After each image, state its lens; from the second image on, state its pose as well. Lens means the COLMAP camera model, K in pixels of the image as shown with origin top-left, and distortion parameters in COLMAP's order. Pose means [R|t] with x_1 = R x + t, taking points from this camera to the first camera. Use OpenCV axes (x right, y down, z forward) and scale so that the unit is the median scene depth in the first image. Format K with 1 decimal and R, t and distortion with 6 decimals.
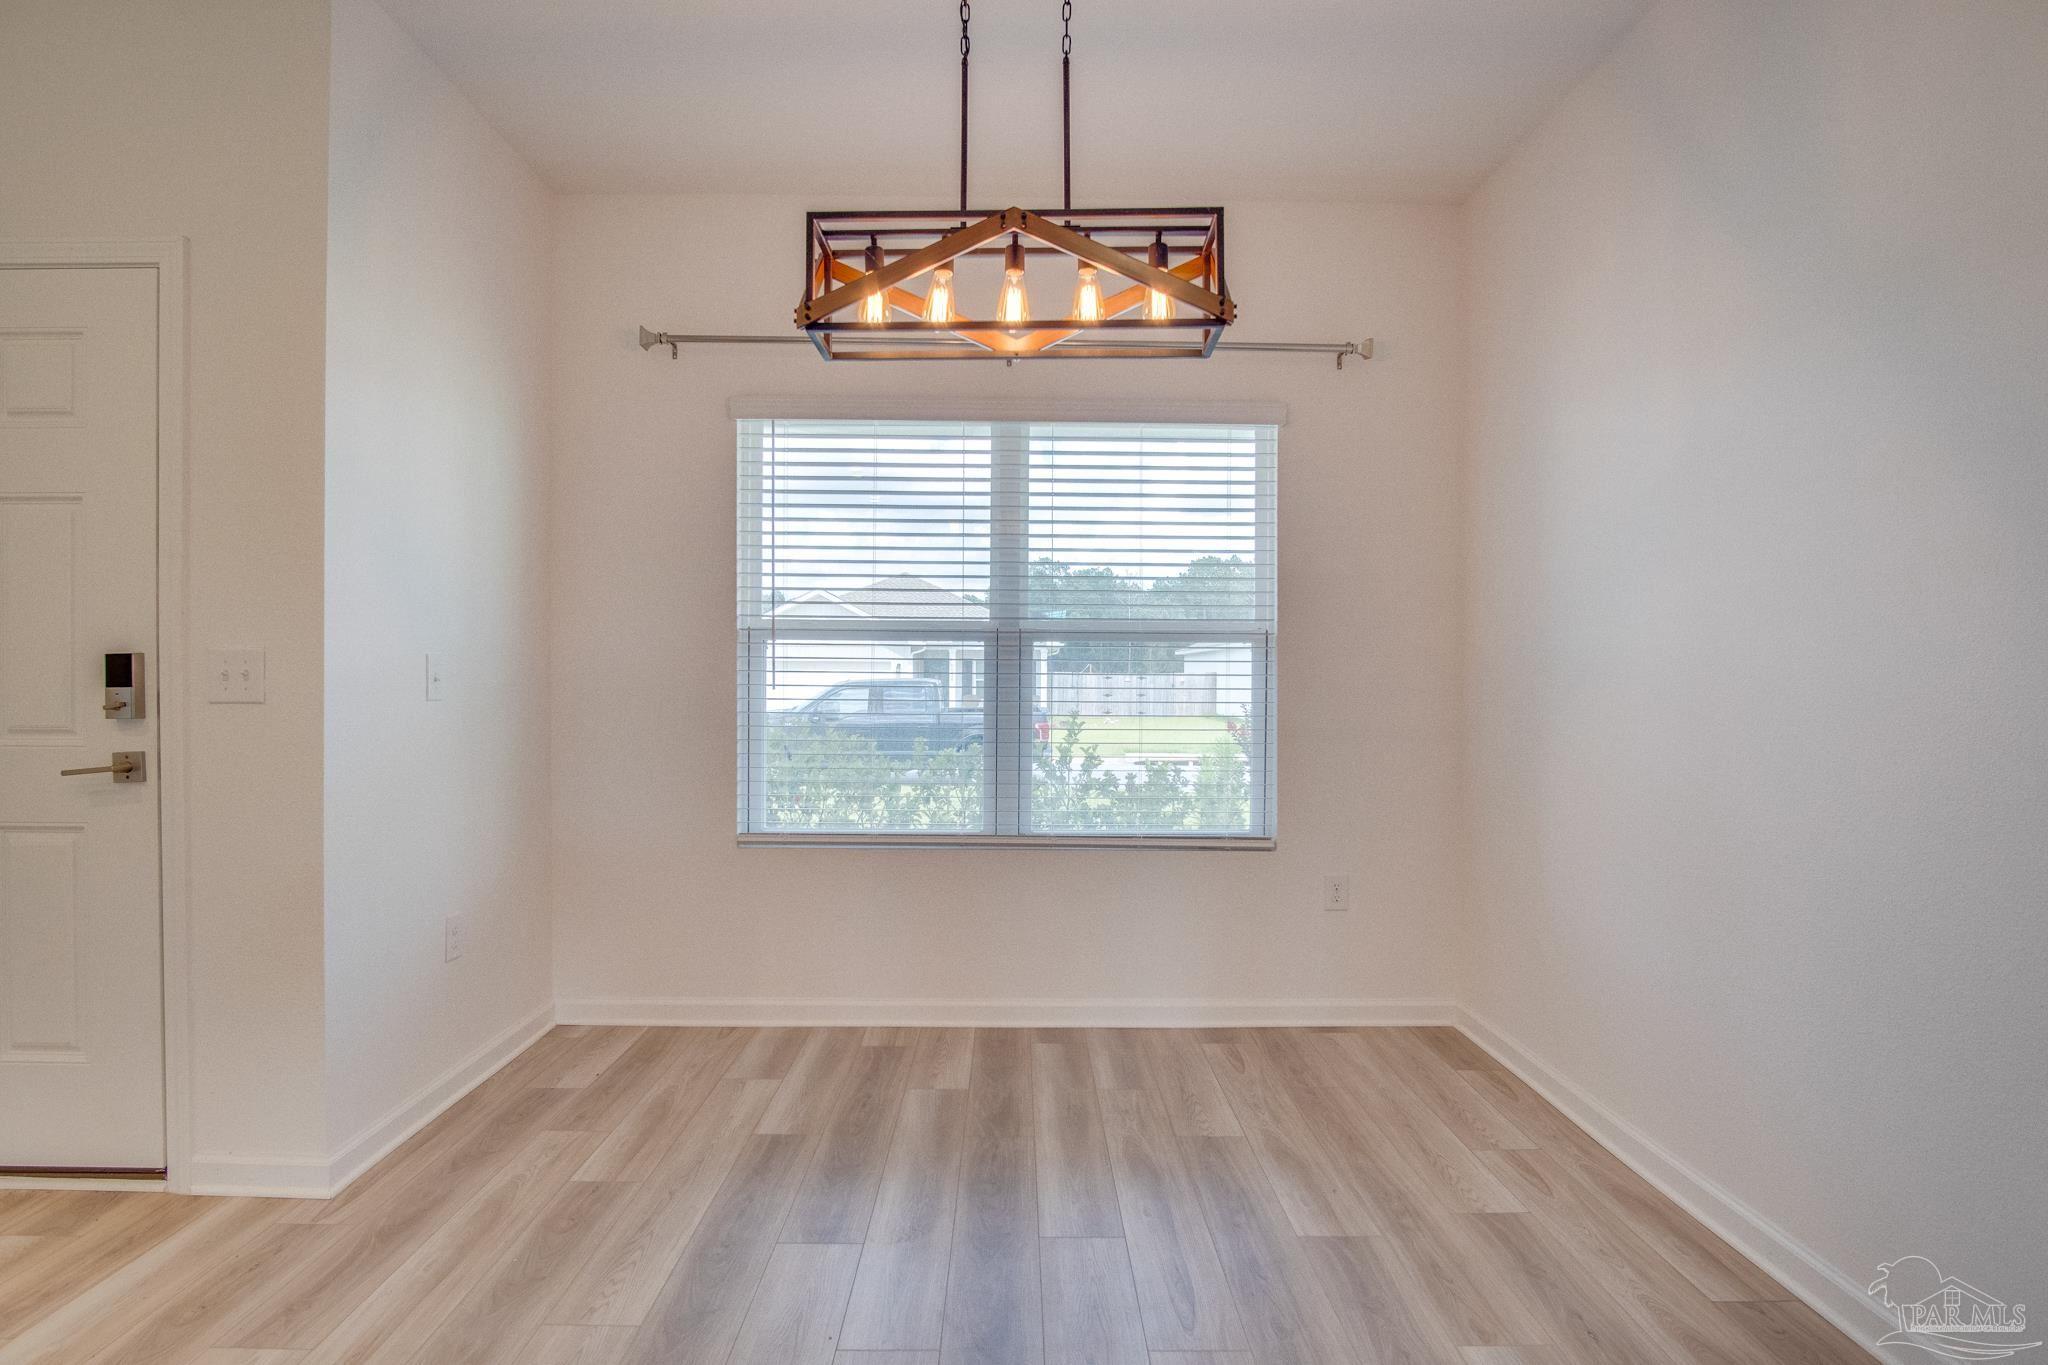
lens RADIAL K [[1098.6, 0, 1015.2], [0, 1098.6, 684.8], [0, 0, 1]] dist [-0.032032, -0.000958]
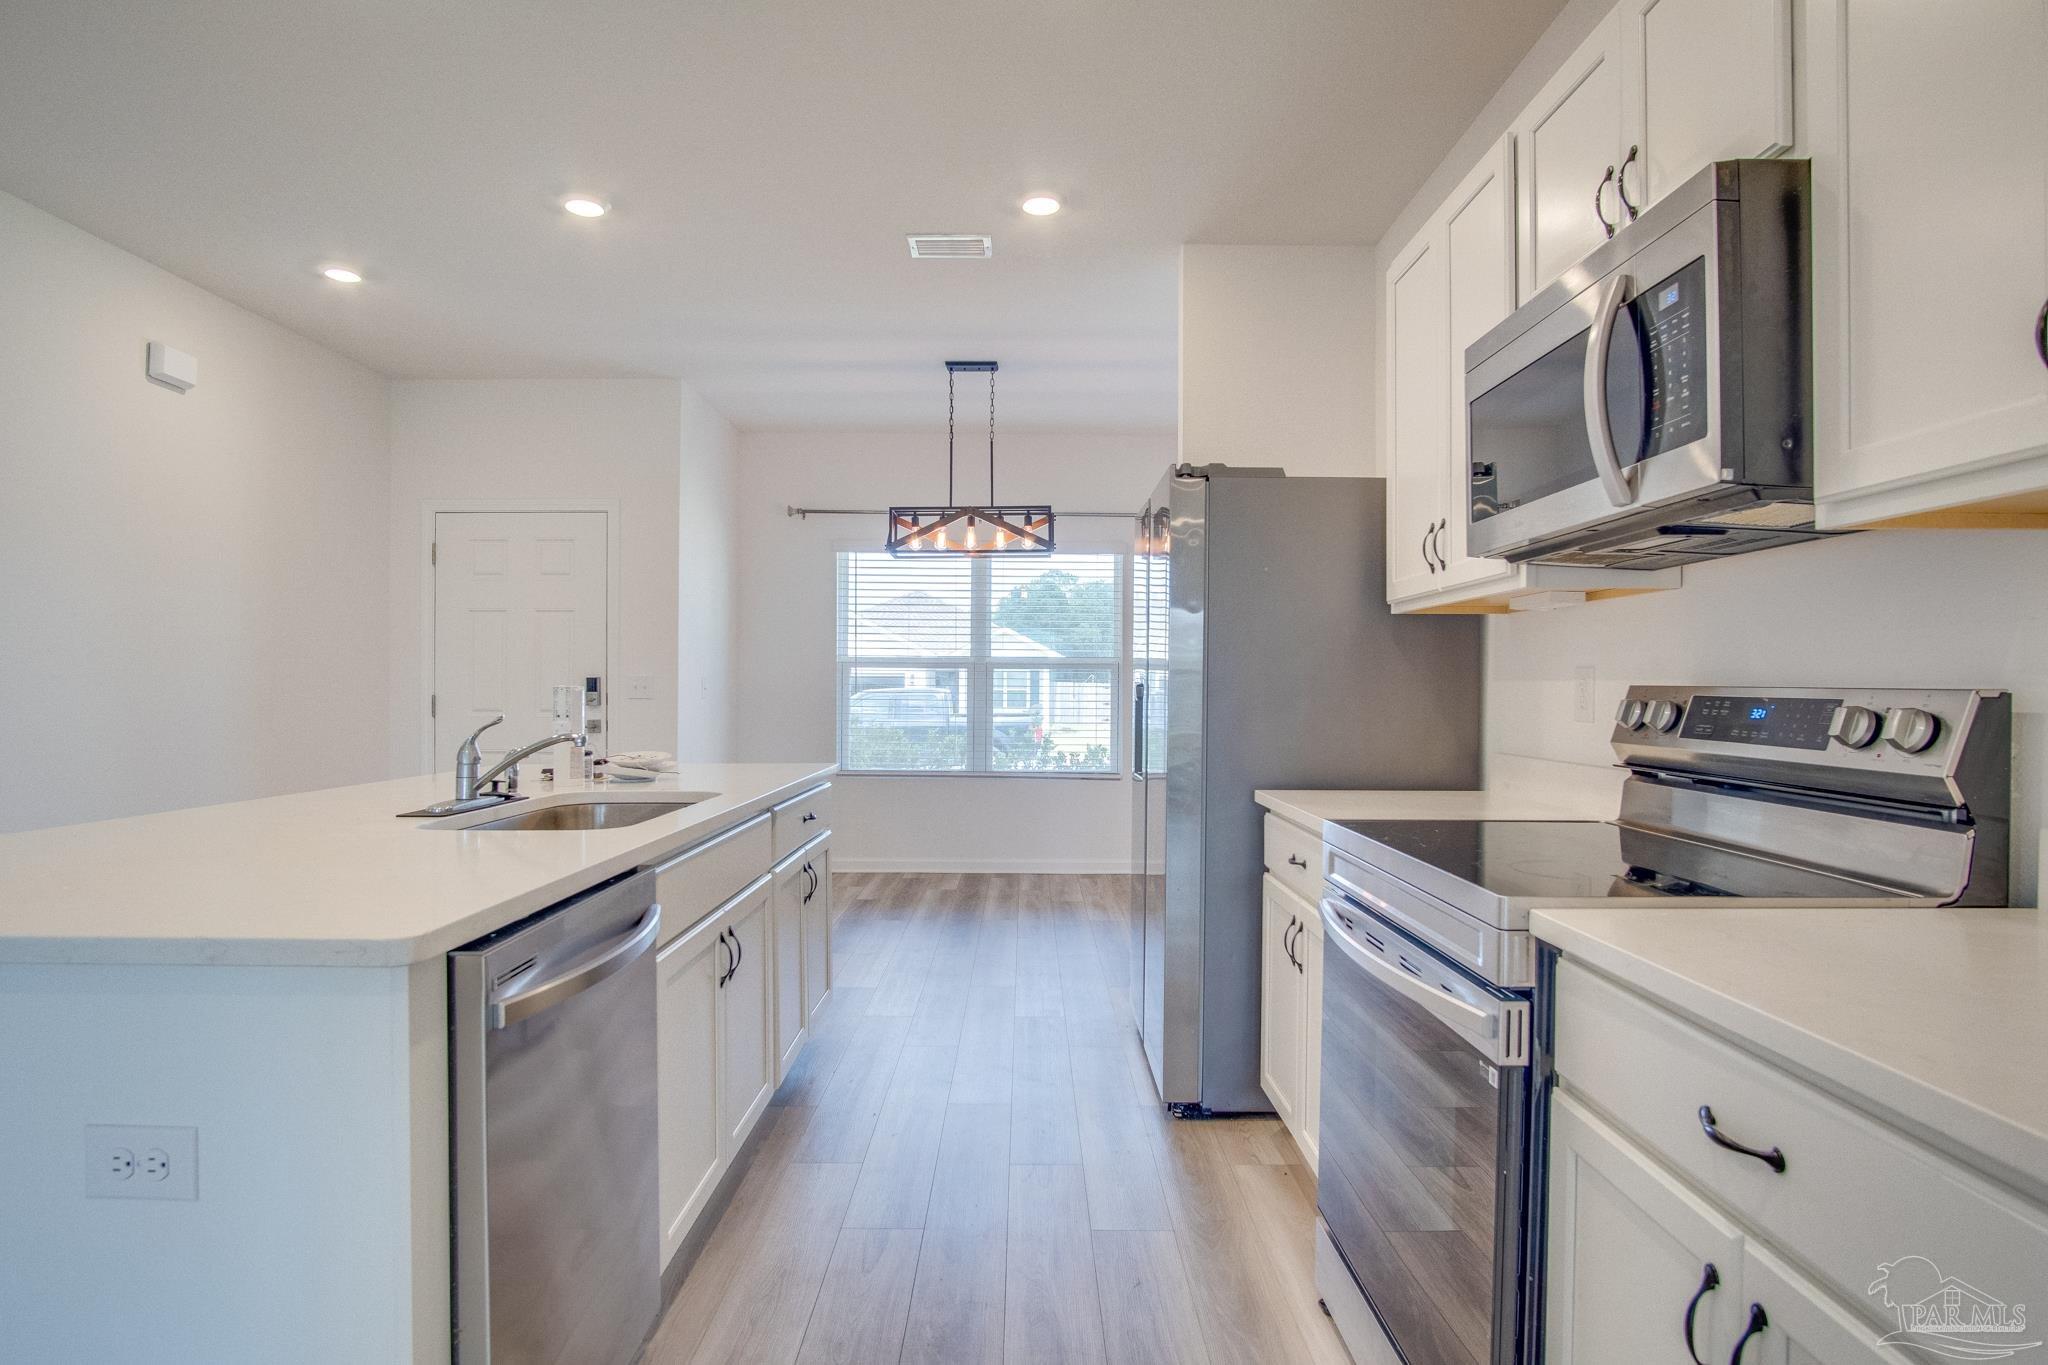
lens RADIAL K [[1098.6, 0, 1022.1], [0, 1098.6, 690.1], [0, 0, 1]] dist [-0.032032, -0.000958]
pose [[0.999986, 0.002386, -0.004813, 0.116073], [-0.002401, 0.999992, -0.003269, 0.003585], [0.004805, 0.003281, 0.999983, -1.366438]]
